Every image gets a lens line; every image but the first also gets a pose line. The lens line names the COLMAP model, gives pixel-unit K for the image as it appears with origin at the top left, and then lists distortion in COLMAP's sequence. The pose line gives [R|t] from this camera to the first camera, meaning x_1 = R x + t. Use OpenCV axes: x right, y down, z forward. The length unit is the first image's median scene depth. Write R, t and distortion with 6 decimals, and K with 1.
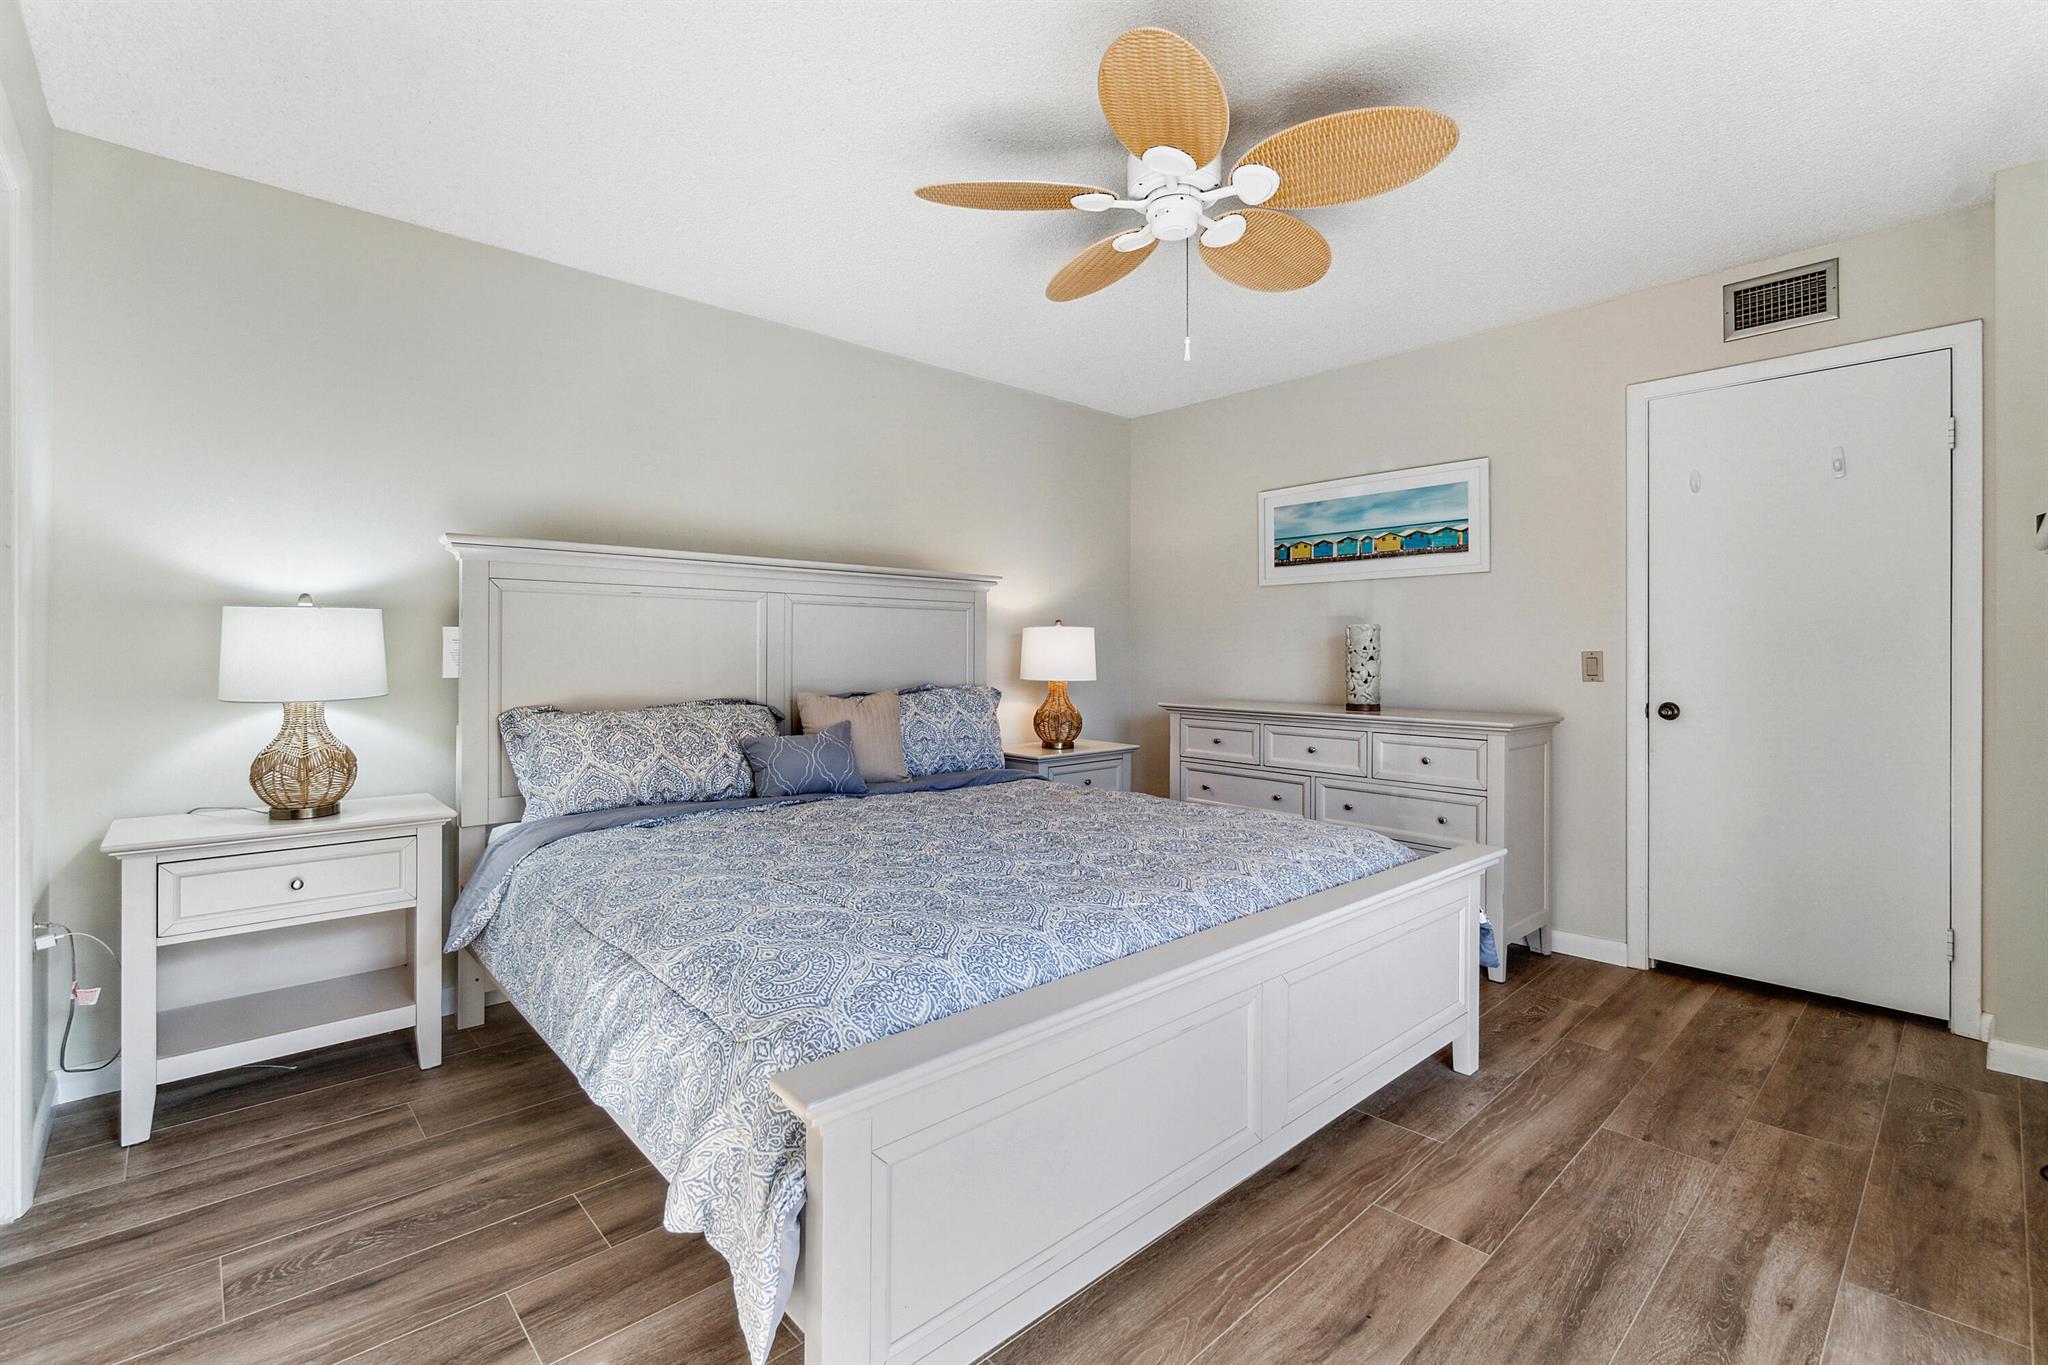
lens RADIAL K [[908.9, 0, 1024.0], [0, 908.9, 682.5], [0, 0, 1]] dist [-0.000964, 0.000183]
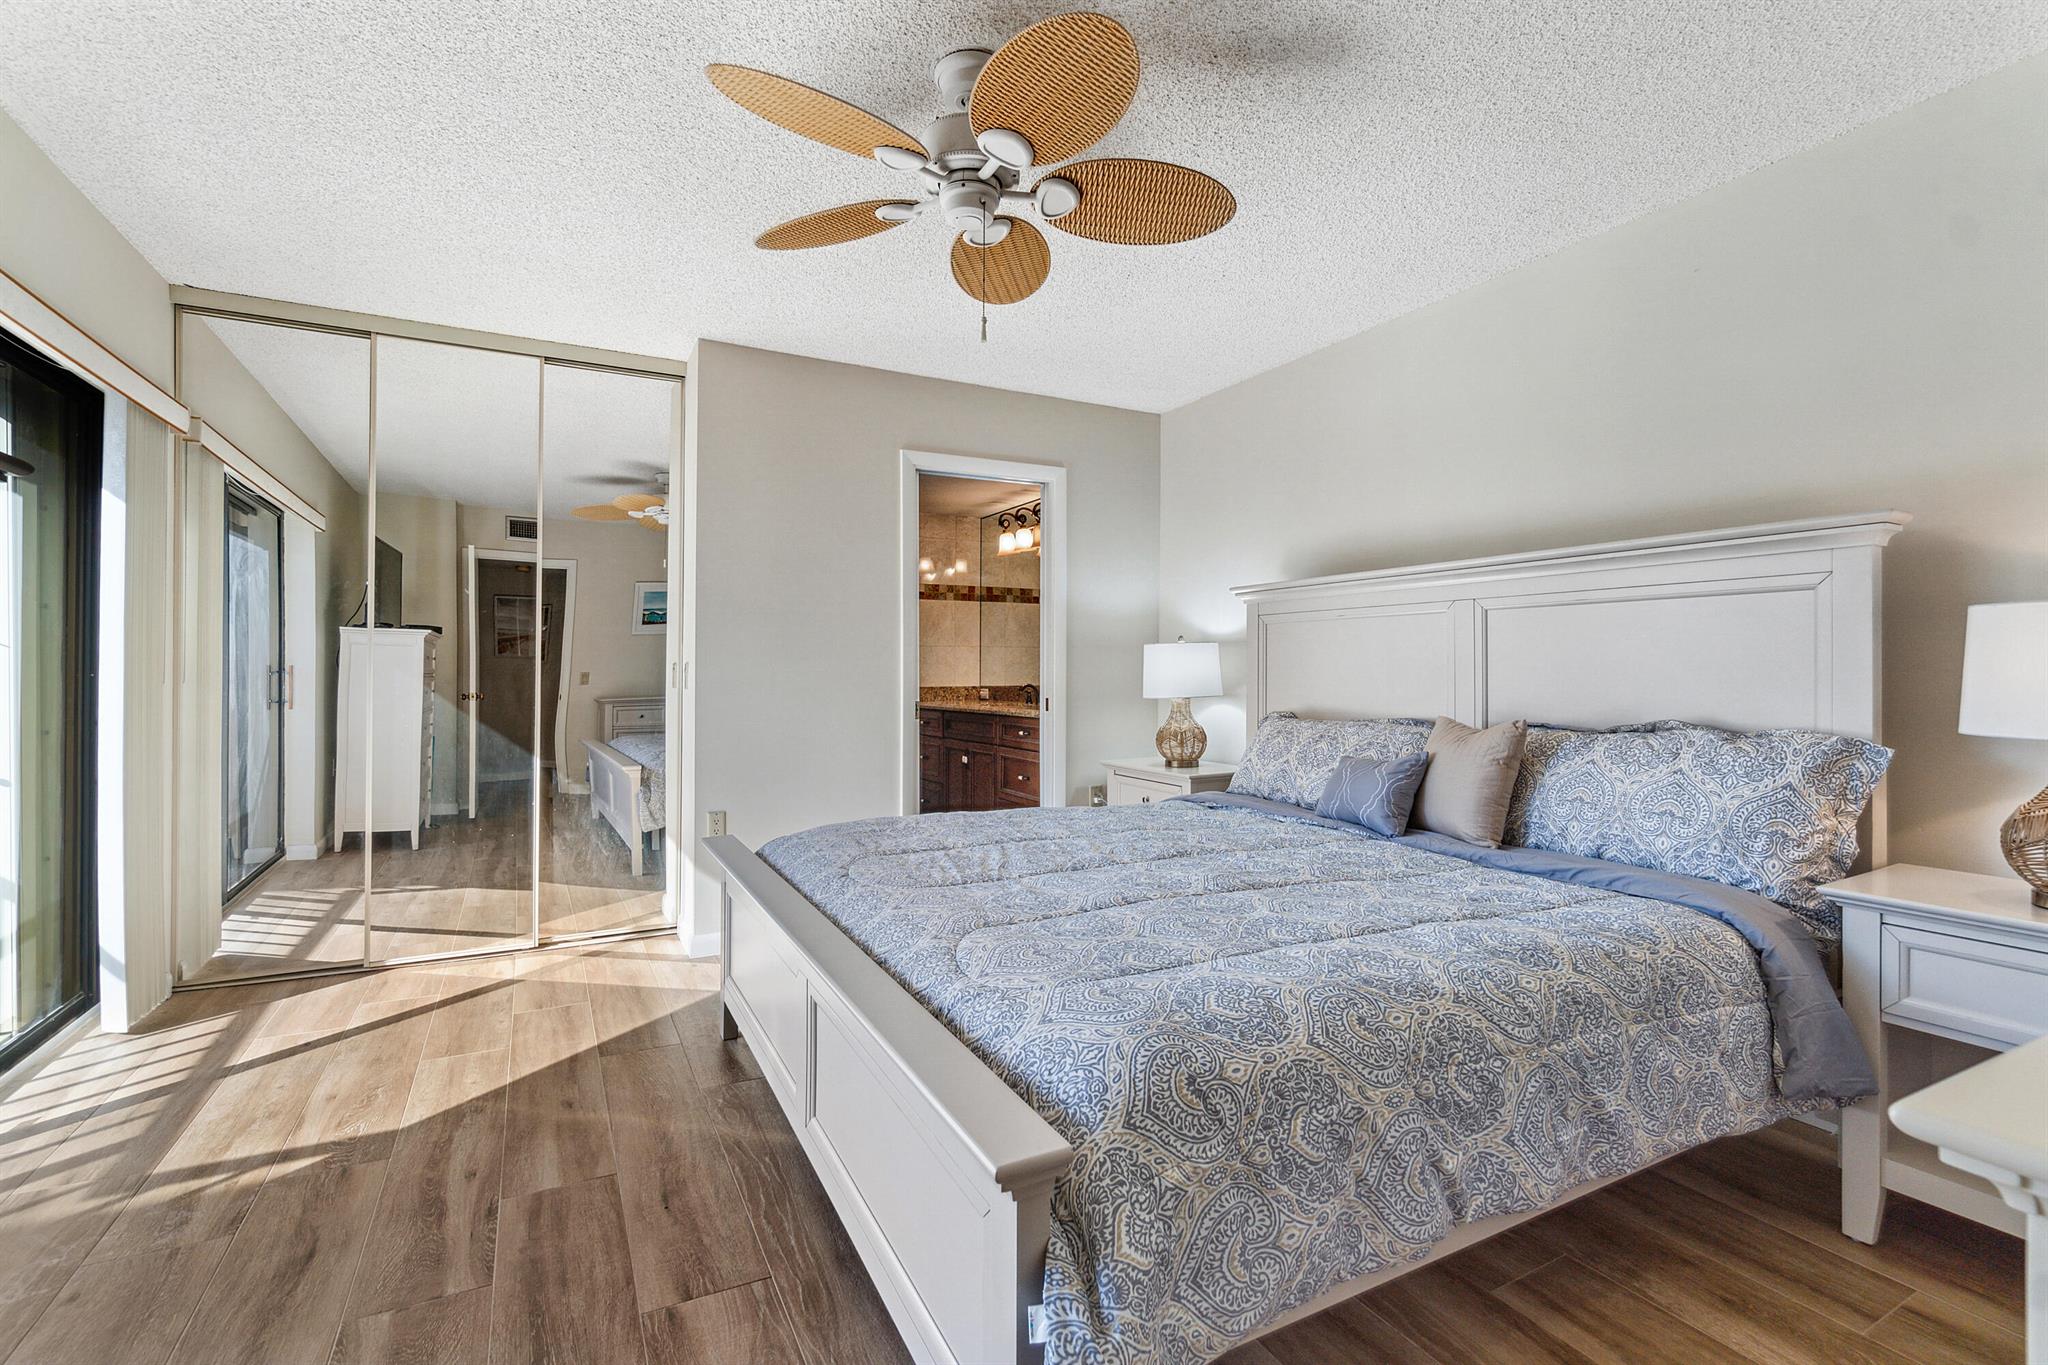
lens RADIAL K [[908.9, 0, 1024.0], [0, 908.9, 682.5], [0, 0, 1]] dist [-0.000964, 0.000183]
pose [[-0.257134, 0.009778, -0.966326, 1.218689], [-0.030148, 0.999381, 0.018135, -0.044510], [0.965905, 0.033796, -0.256680, 1.489777]]
